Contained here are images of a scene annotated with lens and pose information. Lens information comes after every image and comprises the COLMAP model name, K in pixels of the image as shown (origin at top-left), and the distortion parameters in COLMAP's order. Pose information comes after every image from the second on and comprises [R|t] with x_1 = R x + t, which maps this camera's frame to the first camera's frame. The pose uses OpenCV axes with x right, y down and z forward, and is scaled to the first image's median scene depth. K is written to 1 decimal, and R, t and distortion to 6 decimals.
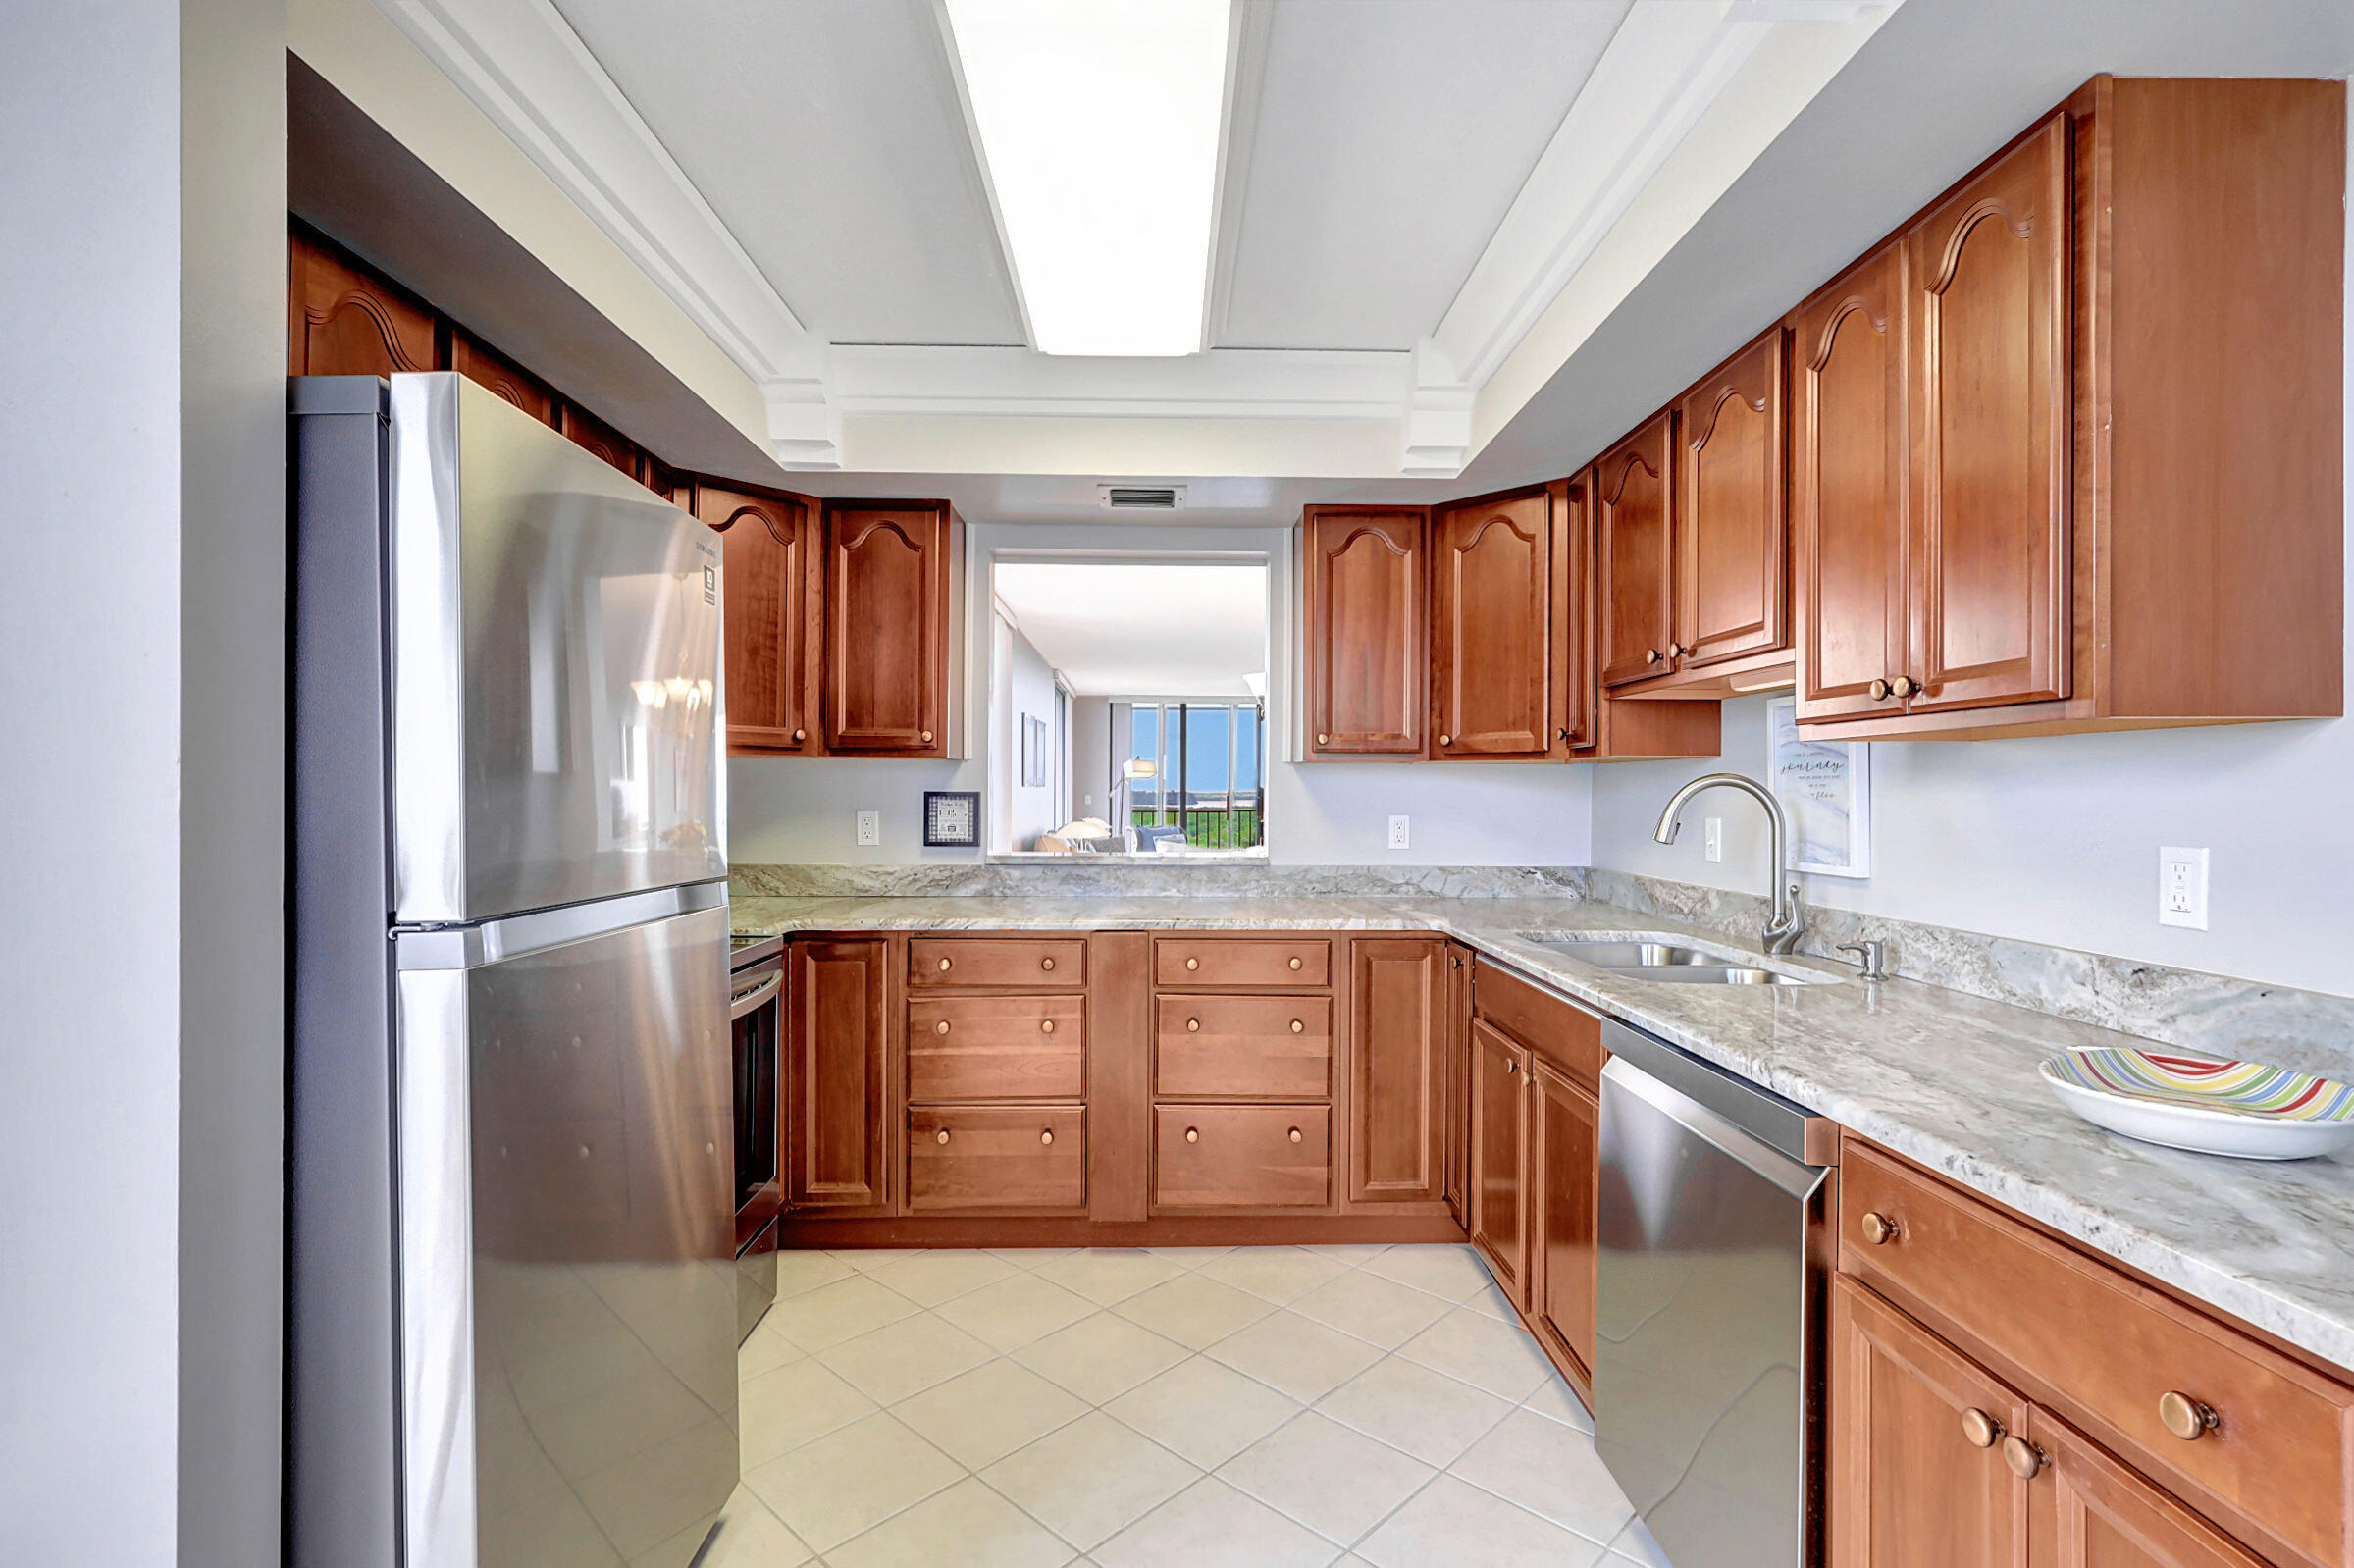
lens RADIAL K [[1120.2, 0, 1176.7], [0, 1120.2, 790.2], [0, 0, 1]] dist [-0.000343, 0.001012]
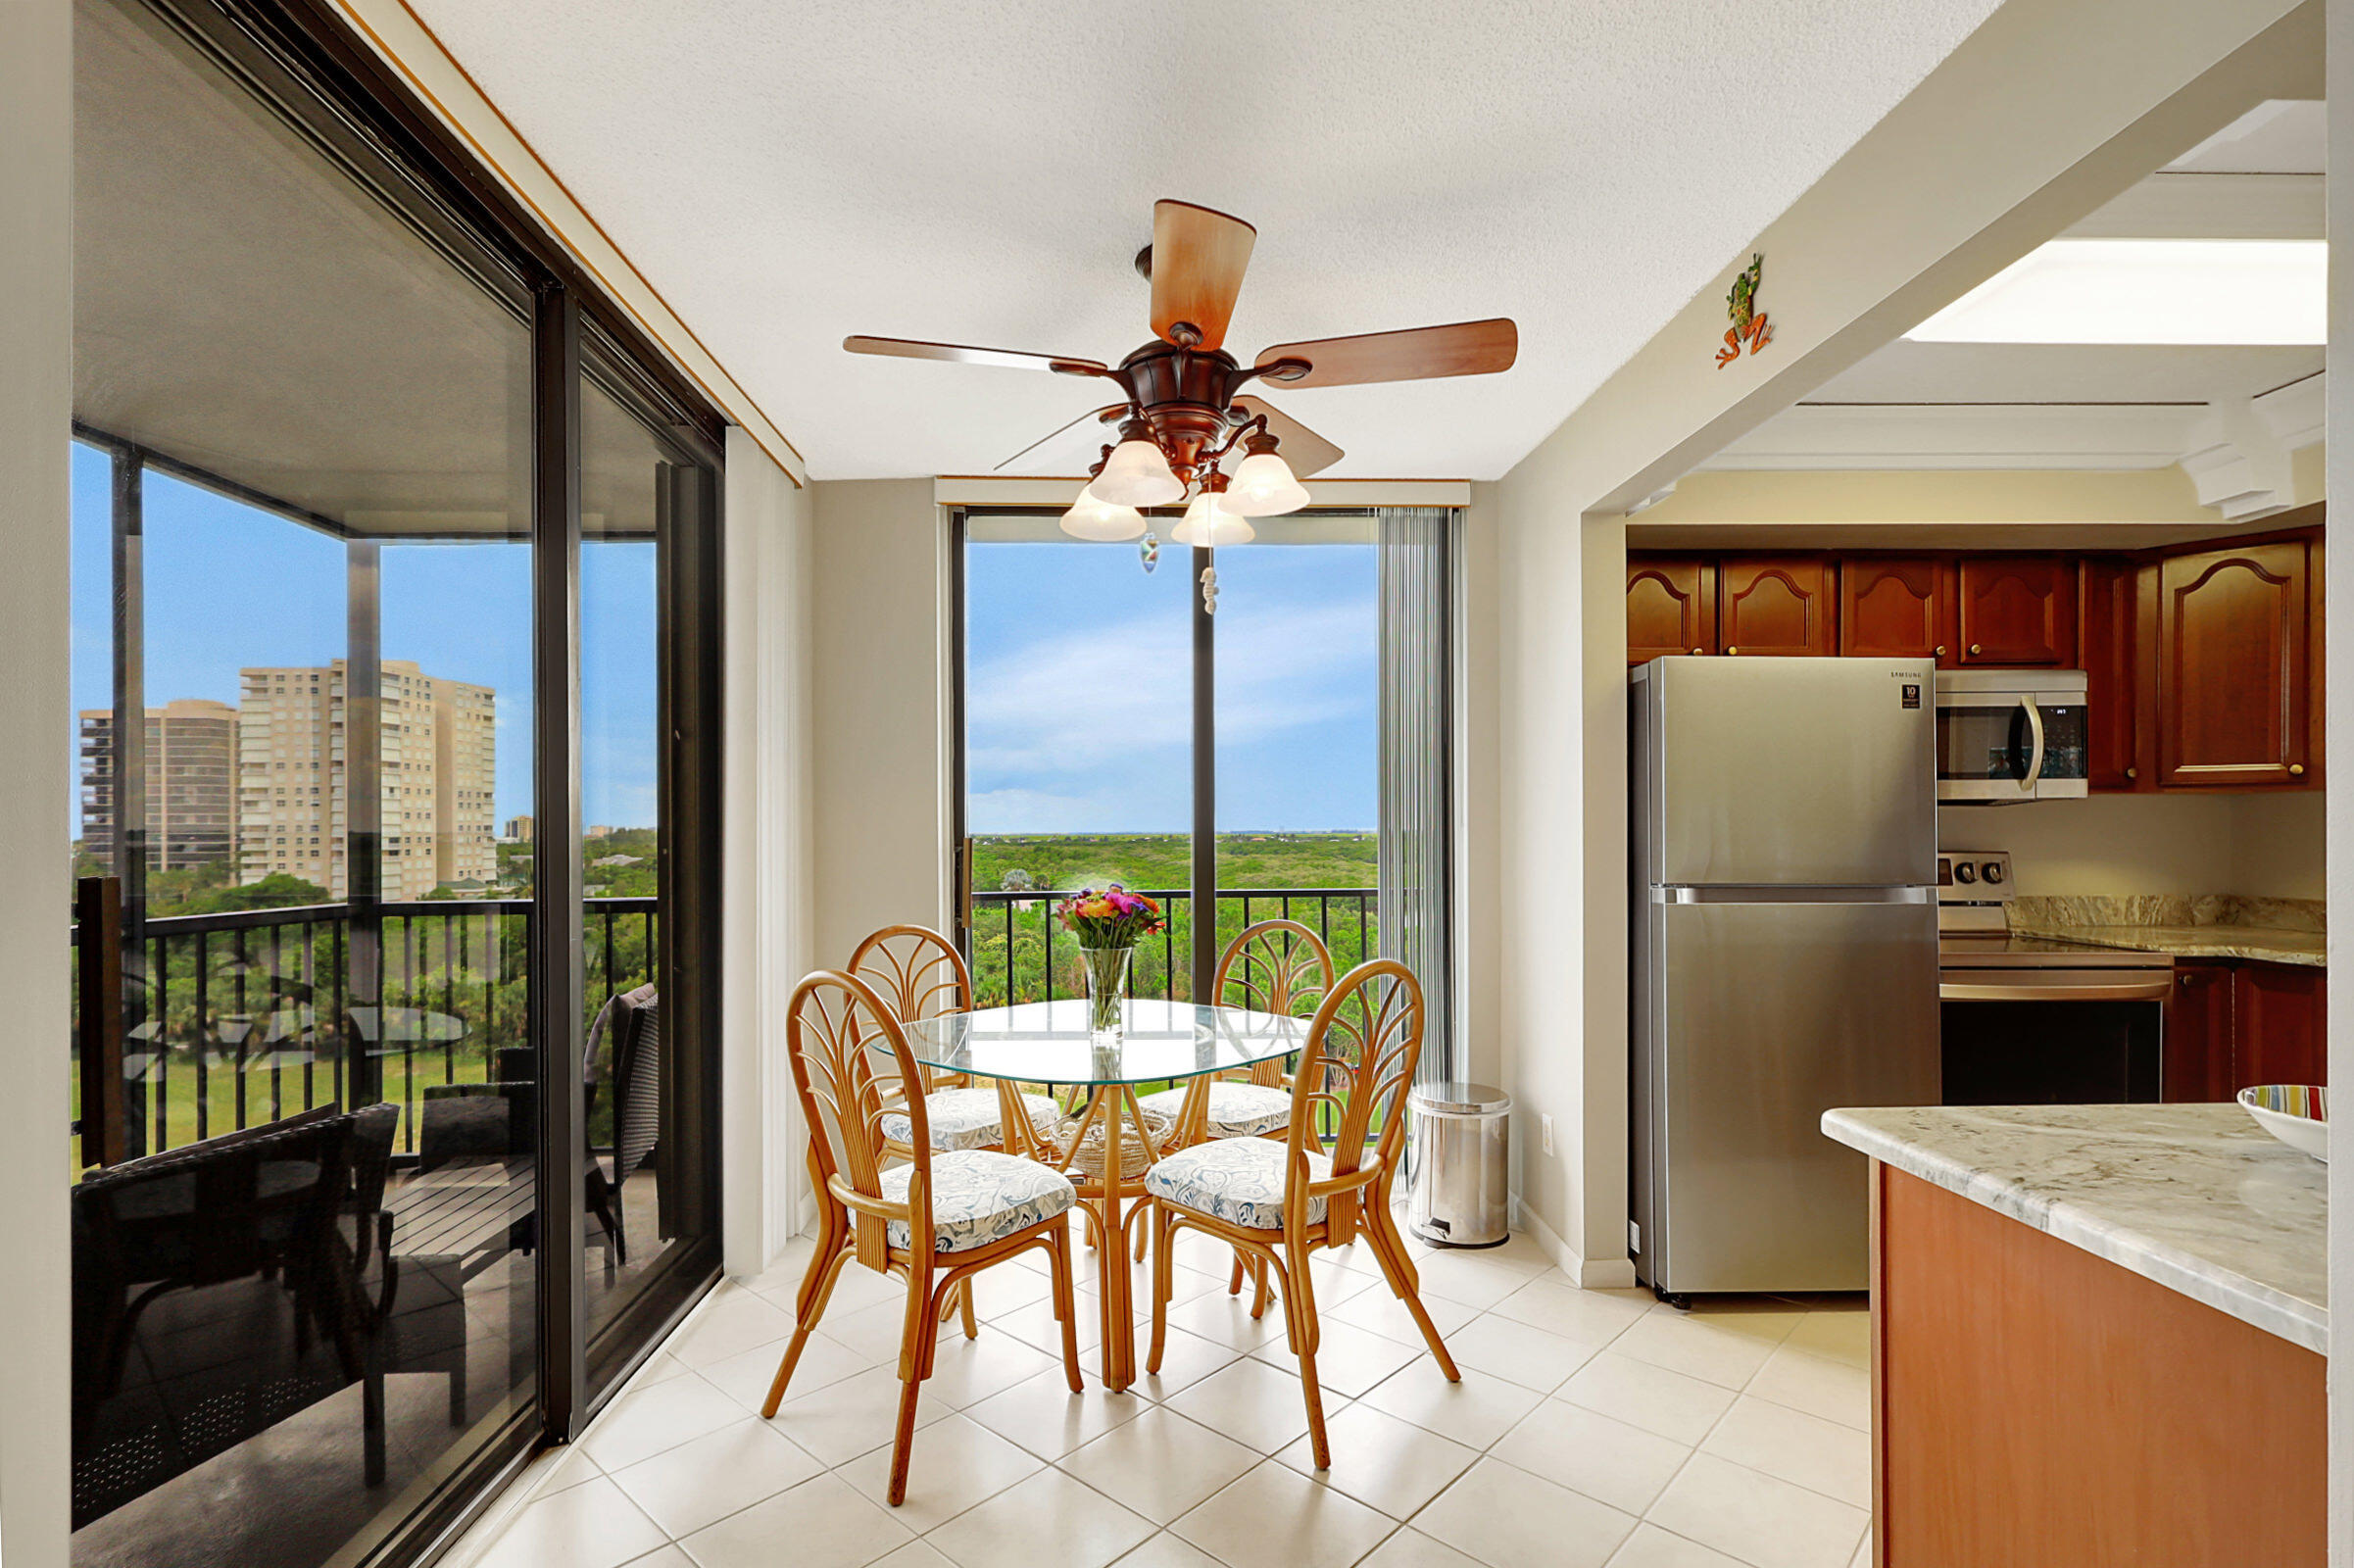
lens RADIAL K [[1120.2, 0, 1167.0], [0, 1120.2, 826.2], [0, 0, 1]] dist [-0.000343, 0.001012]
pose [[0.019007, -0.005877, -0.999802, 0.692541], [0.007588, 0.999955, -0.005734, -0.001333], [0.999791, -0.007477, 0.019051, -0.033011]]
